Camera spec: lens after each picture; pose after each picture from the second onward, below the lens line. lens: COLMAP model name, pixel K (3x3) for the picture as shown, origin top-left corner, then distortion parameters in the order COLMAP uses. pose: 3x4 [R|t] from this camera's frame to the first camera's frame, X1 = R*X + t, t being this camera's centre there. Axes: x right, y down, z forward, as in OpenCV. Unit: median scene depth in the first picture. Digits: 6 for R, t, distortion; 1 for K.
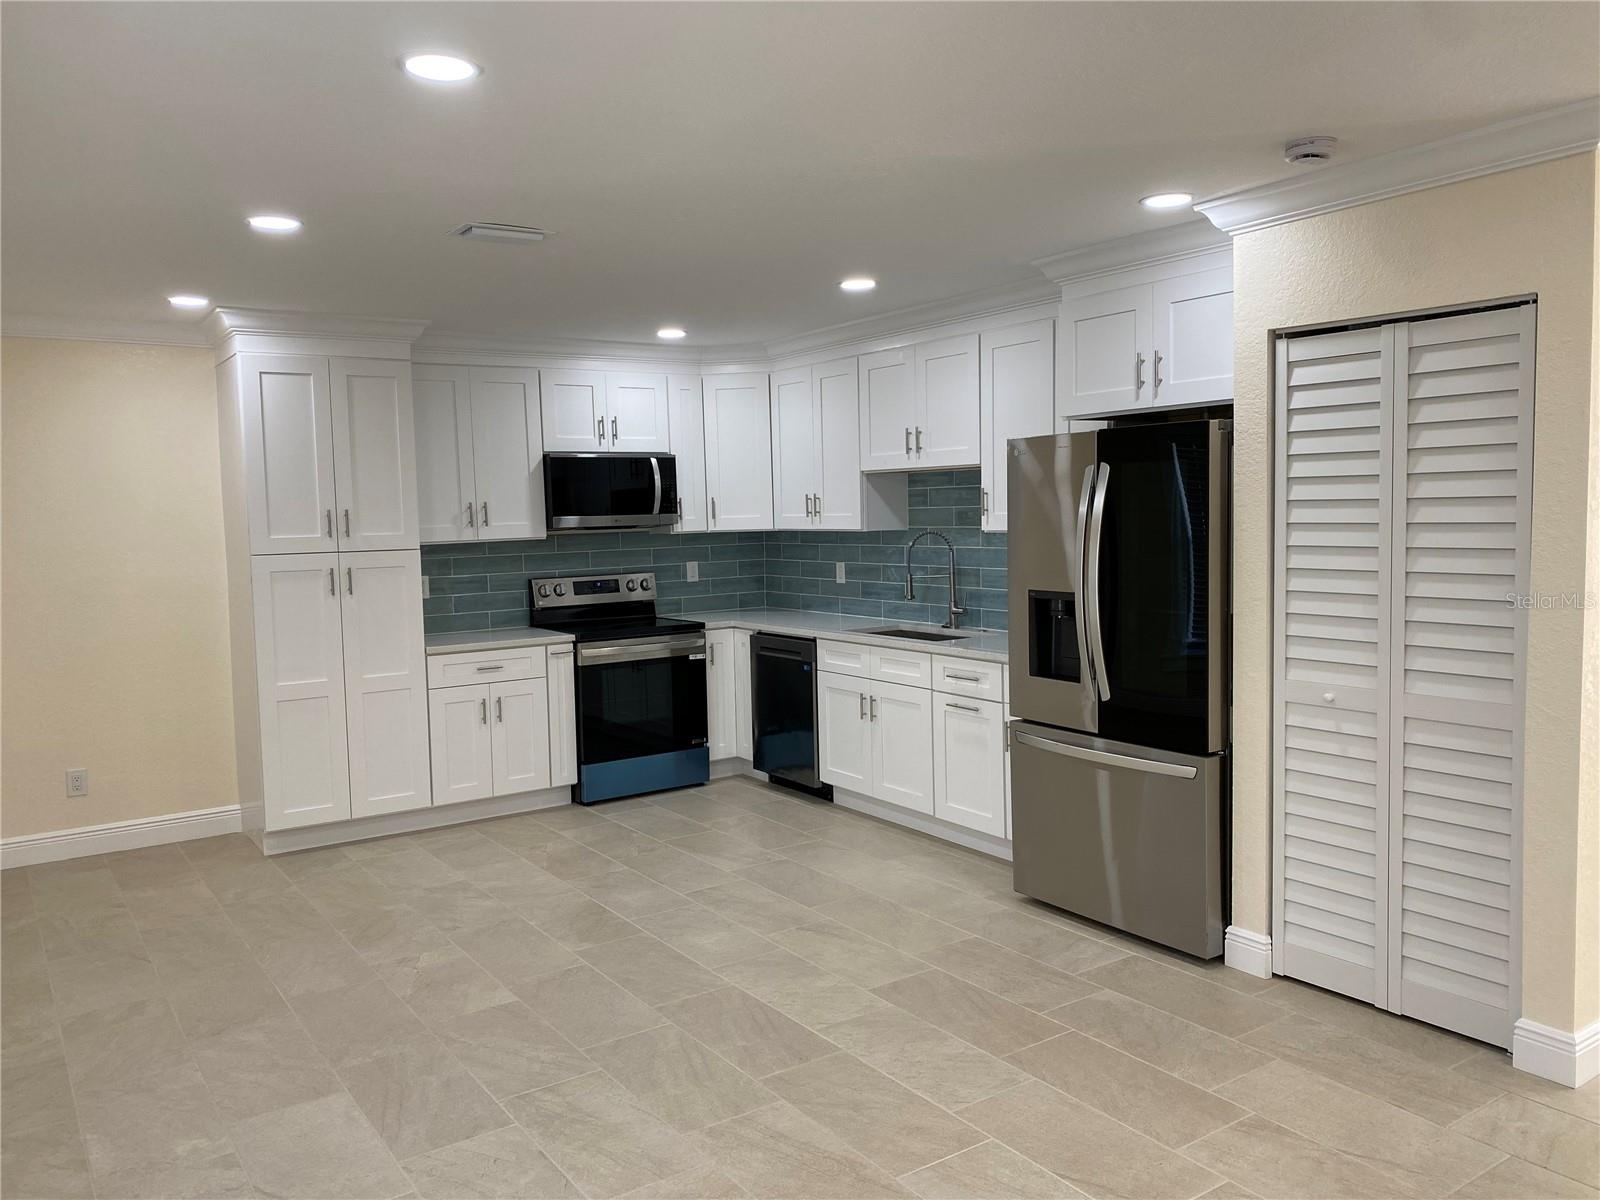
lens RADIAL K [[1230.6, 0, 800.0], [0, 1230.6, 600.0], [0, 0, 1]] dist [0.112527, -0.193737]
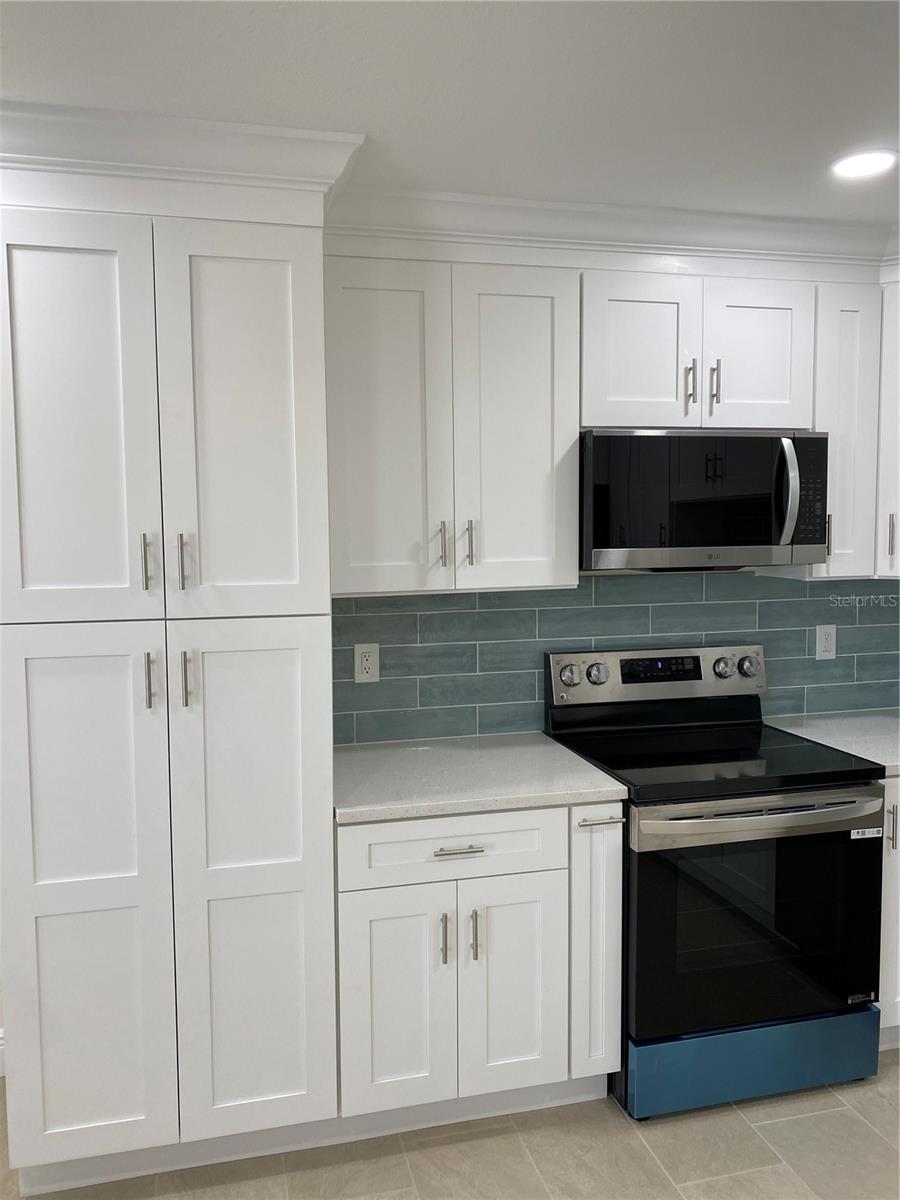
lens RADIAL K [[923.0, 0, 450.0], [0, 923.0, 600.0], [0, 0, 1]] dist [0.112527, -0.193737]
pose [[0.944323, 0.045017, -0.325927, -0.122911], [-0.039625, 0.998946, 0.023169, -0.050515], [0.326626, -0.008964, 0.945111, 0.584470]]
